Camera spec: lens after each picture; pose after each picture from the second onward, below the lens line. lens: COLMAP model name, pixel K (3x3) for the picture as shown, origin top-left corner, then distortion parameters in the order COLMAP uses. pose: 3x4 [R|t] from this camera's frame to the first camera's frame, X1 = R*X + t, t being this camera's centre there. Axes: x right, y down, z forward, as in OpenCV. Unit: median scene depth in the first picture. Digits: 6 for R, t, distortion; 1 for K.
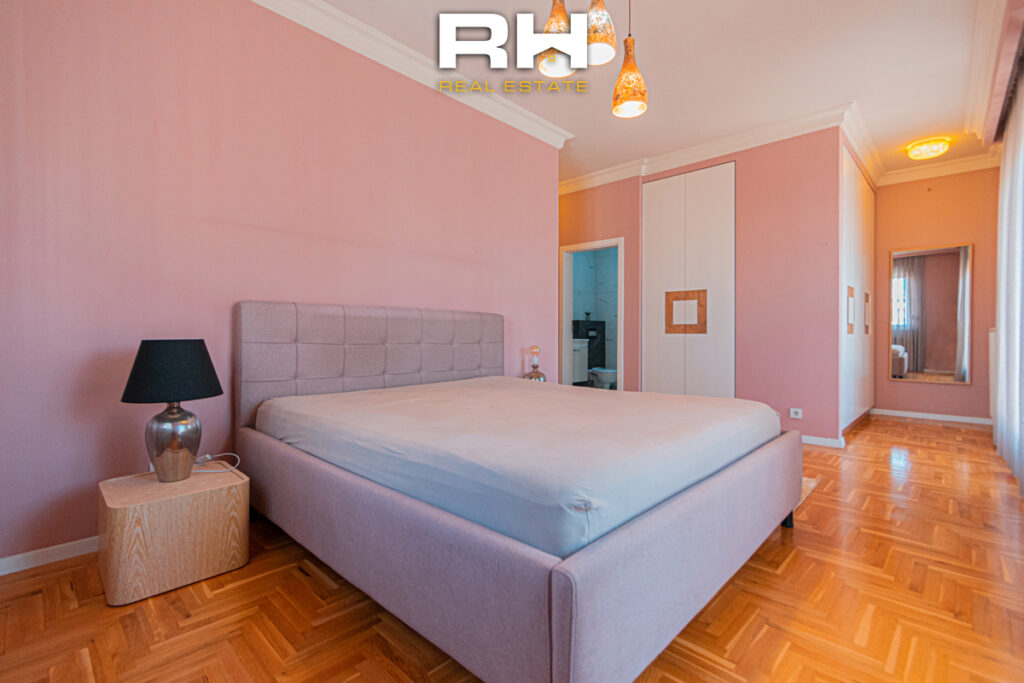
lens RADIAL K [[465.4, 0, 509.7], [0, 465.4, 341.0], [0, 0, 1]] dist [0.006229, 0.000558]
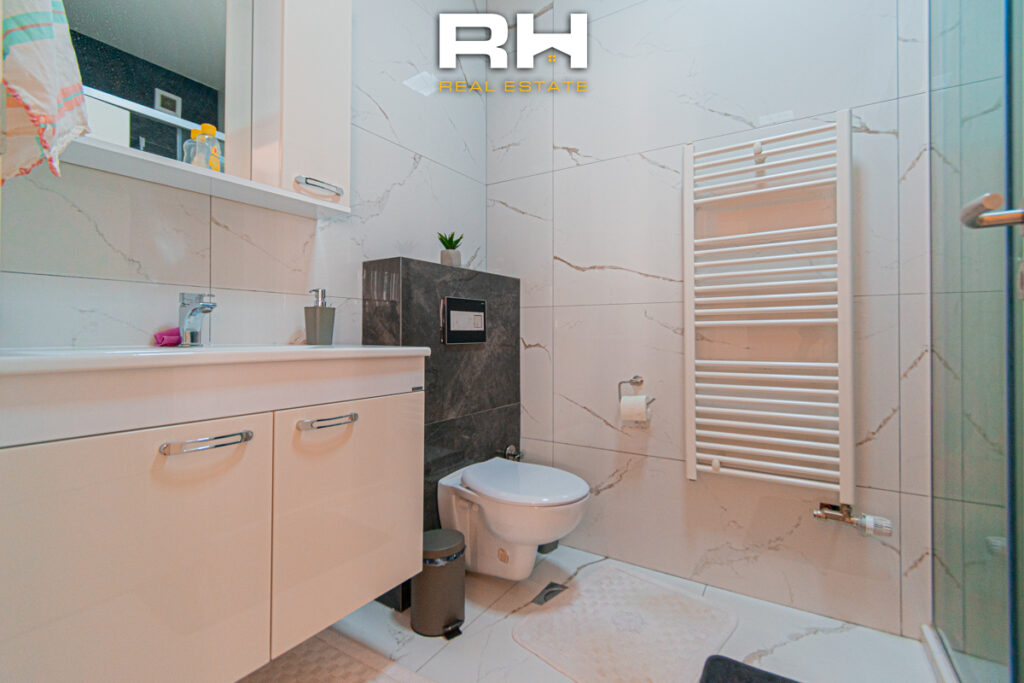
lens RADIAL K [[465.4, 0, 513.1], [0, 465.4, 337.6], [0, 0, 1]] dist [0.006229, 0.000558]
pose [[0.982147, 0.002167, 0.188100, 0.154507], [-0.000993, 0.999979, -0.006334, -0.005671], [-0.188110, 0.006034, 0.982129, 0.751746]]
